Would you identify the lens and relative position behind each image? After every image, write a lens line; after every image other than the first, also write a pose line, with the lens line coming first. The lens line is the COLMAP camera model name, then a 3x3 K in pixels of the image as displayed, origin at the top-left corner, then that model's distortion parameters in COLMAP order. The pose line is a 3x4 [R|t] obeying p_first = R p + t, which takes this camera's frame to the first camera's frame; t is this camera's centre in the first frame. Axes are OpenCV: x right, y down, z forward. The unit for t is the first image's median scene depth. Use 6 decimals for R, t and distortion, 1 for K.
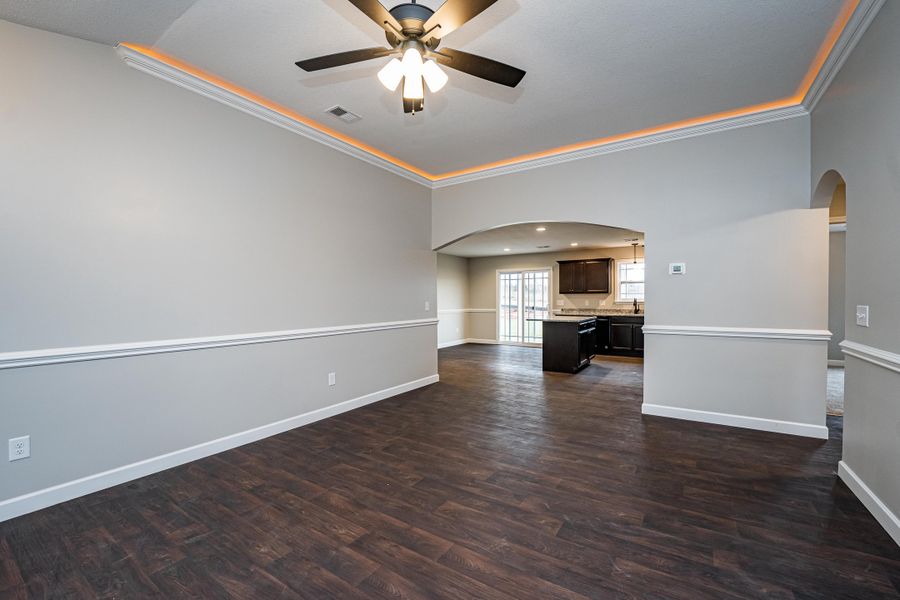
lens RADIAL K [[375.4, 0, 449.6], [0, 375.4, 303.0], [0, 0, 1]] dist [-0.024397, 0.000063]
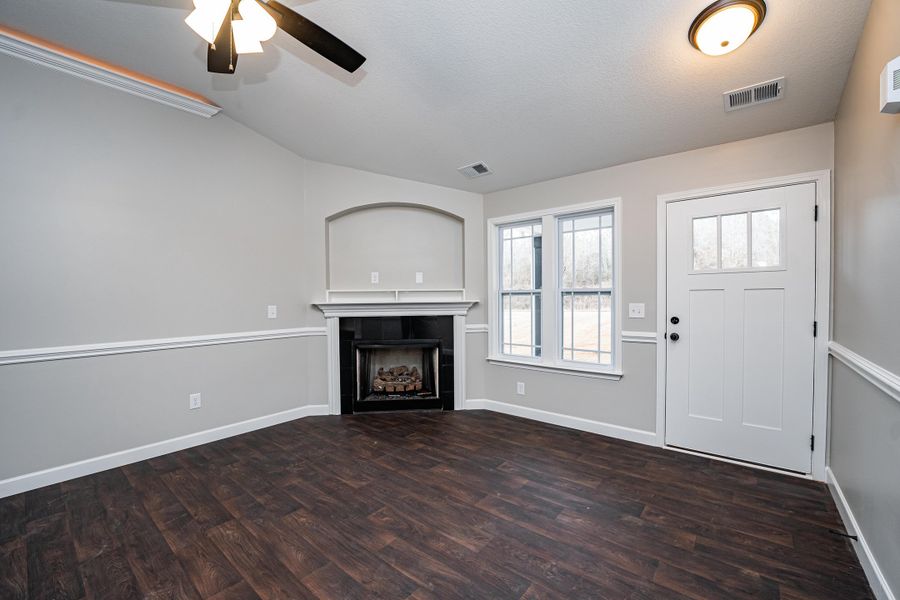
lens RADIAL K [[365.1, 0, 452.5], [0, 365.1, 304.6], [0, 0, 1]] dist [-0.024862, 0.000265]
pose [[-0.995255, 0.009048, 0.096879, -0.495881], [0.012518, 0.999299, 0.035276, -0.028806], [-0.096492, 0.036322, -0.994671, 1.365980]]
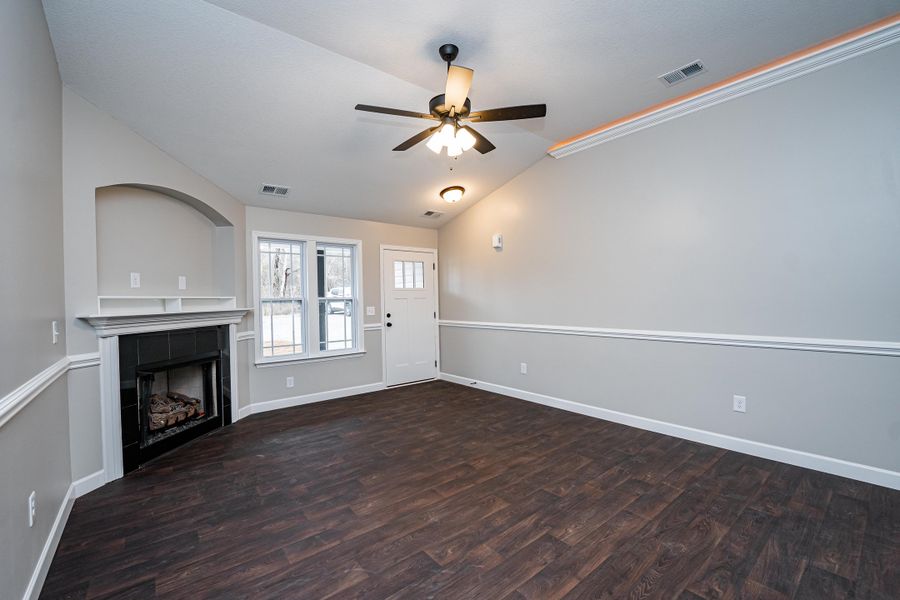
lens RADIAL K [[375.4, 0, 449.6], [0, 375.4, 303.0], [0, 0, 1]] dist [-0.024397, 0.000063]
pose [[-0.302128, 0.017239, -0.953111, 0.971497], [0.007534, 0.999848, 0.015696, -0.032022], [0.953238, -0.002438, -0.302212, 1.116807]]
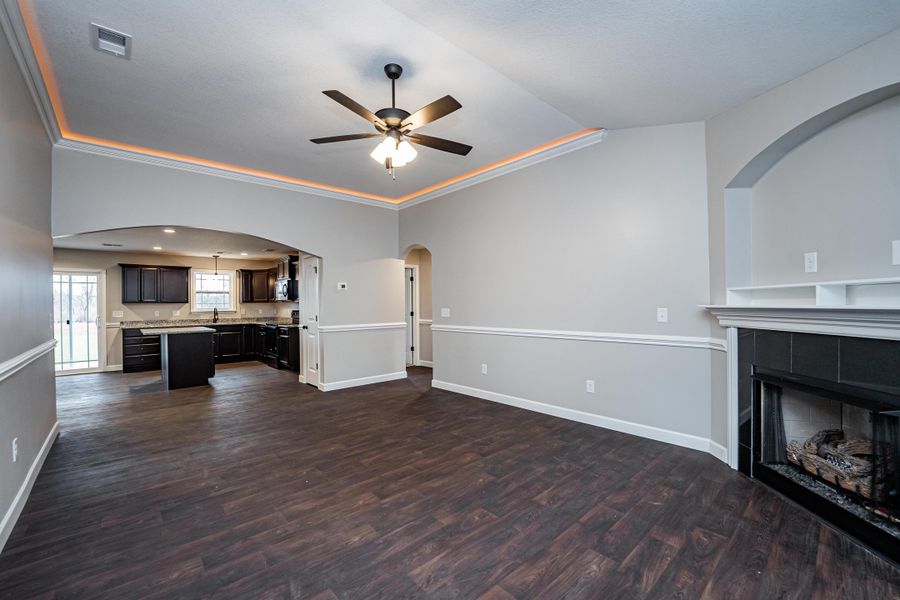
lens RADIAL K [[375.4, 0, 449.6], [0, 375.4, 303.0], [0, 0, 1]] dist [-0.024397, 0.000063]
pose [[0.247039, 0.003121, 0.969000, -1.158582], [0.023074, 0.999692, -0.009102, -0.005208], [-0.968731, 0.024607, 0.246891, 0.347615]]
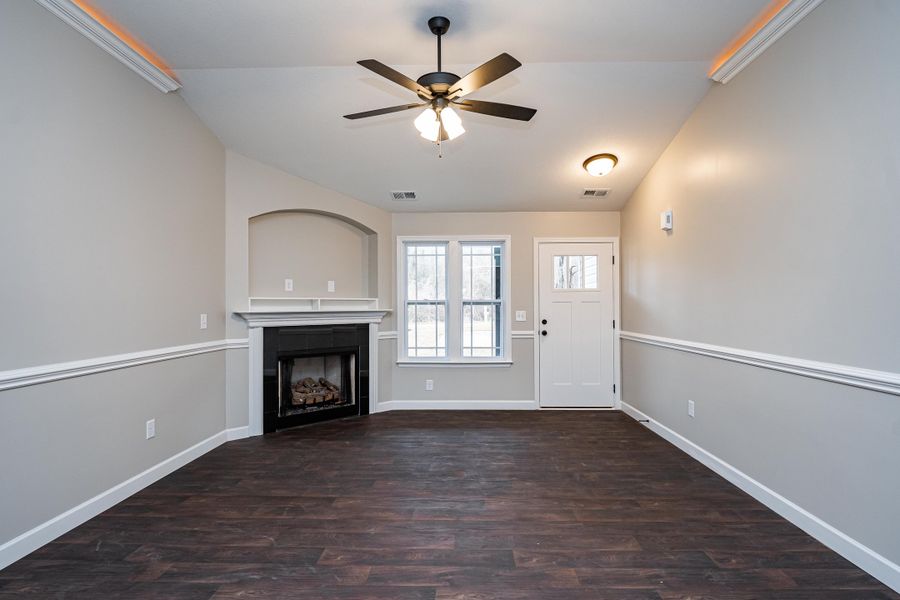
lens RADIAL K [[461.6, 0, 455.7], [0, 461.6, 303.9], [0, 0, 1]] dist [-0.005064, 0.000210]
pose [[-0.844461, 0.002585, -0.535612, 0.533278], [-0.000961, 0.999979, 0.006343, -0.029182], [0.535617, 0.005871, -0.844441, 1.825457]]
